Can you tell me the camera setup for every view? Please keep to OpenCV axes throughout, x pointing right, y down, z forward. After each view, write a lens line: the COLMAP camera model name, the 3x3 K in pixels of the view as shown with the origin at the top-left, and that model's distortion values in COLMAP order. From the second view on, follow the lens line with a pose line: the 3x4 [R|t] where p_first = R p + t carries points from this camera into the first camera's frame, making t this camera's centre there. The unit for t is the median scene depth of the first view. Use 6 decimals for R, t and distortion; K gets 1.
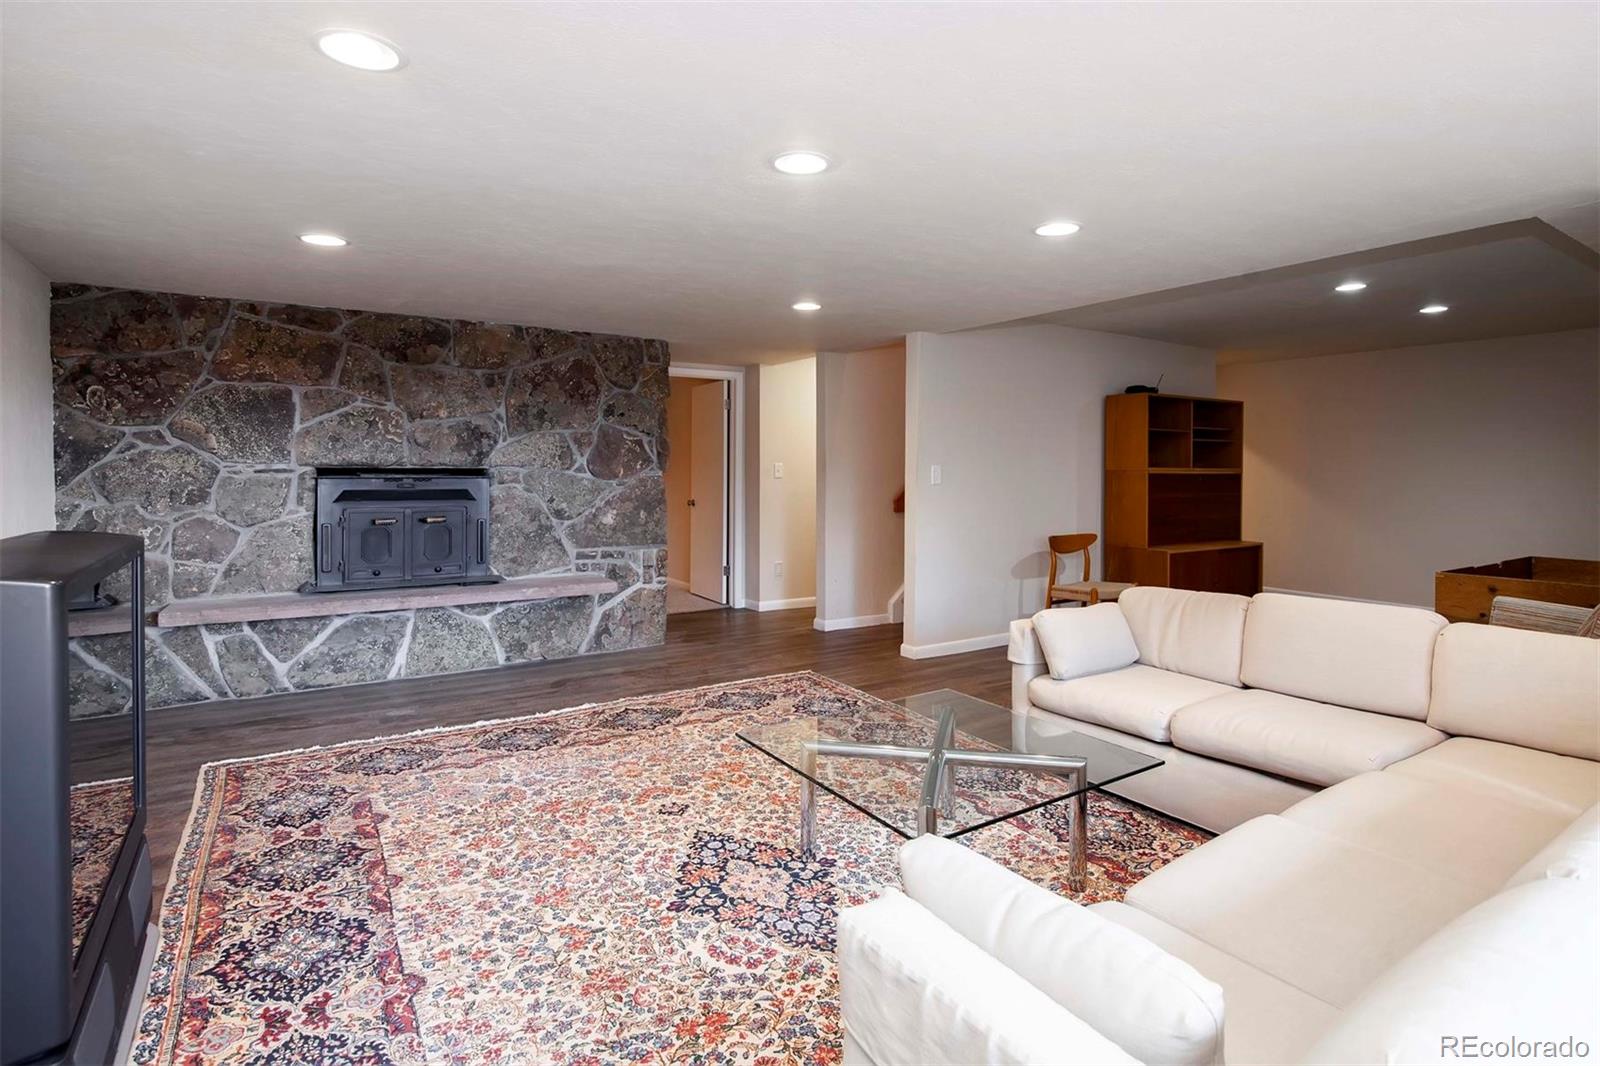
lens RADIAL K [[780.0, 0, 797.2], [0, 780.0, 473.8], [0, 0, 1]] dist [-0.018774, -0.000533]
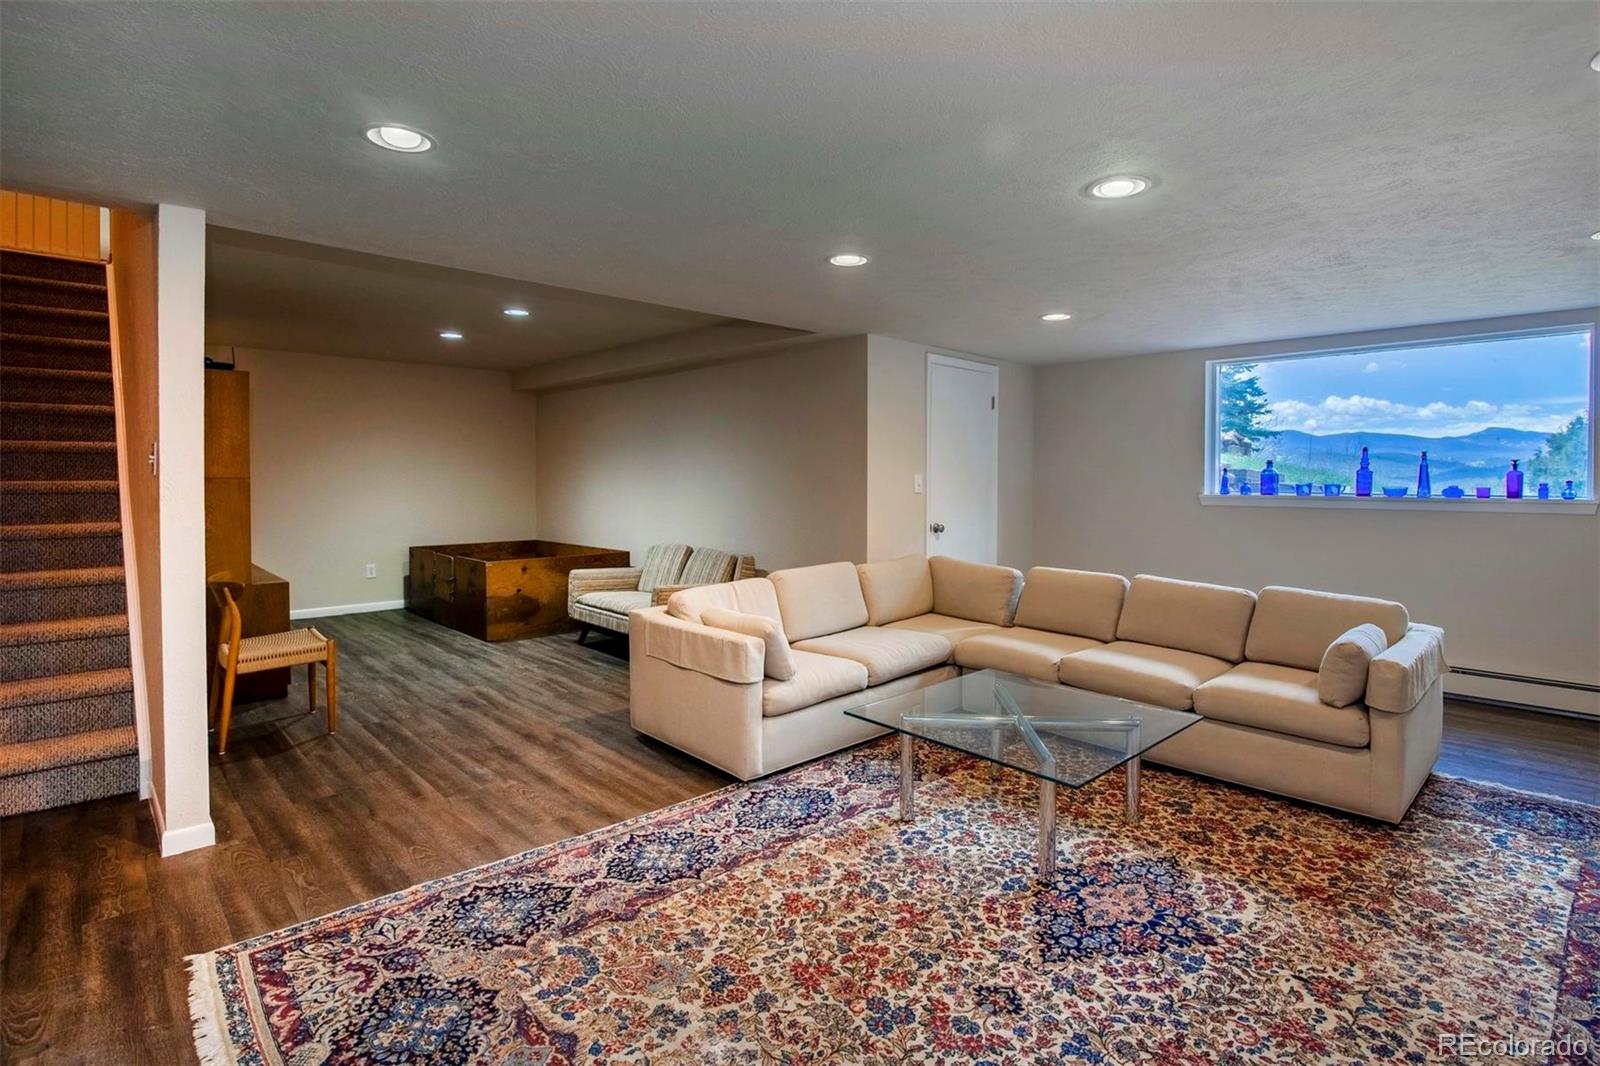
lens RADIAL K [[780.0, 0, 834.0], [0, 780.0, 494.2], [0, 0, 1]] dist [-0.018774, -0.000533]
pose [[-0.192757, -0.020773, 0.981027, -0.950512], [0.006175, 0.999730, 0.022382, -0.005909], [-0.981227, 0.010372, -0.192577, 1.576831]]
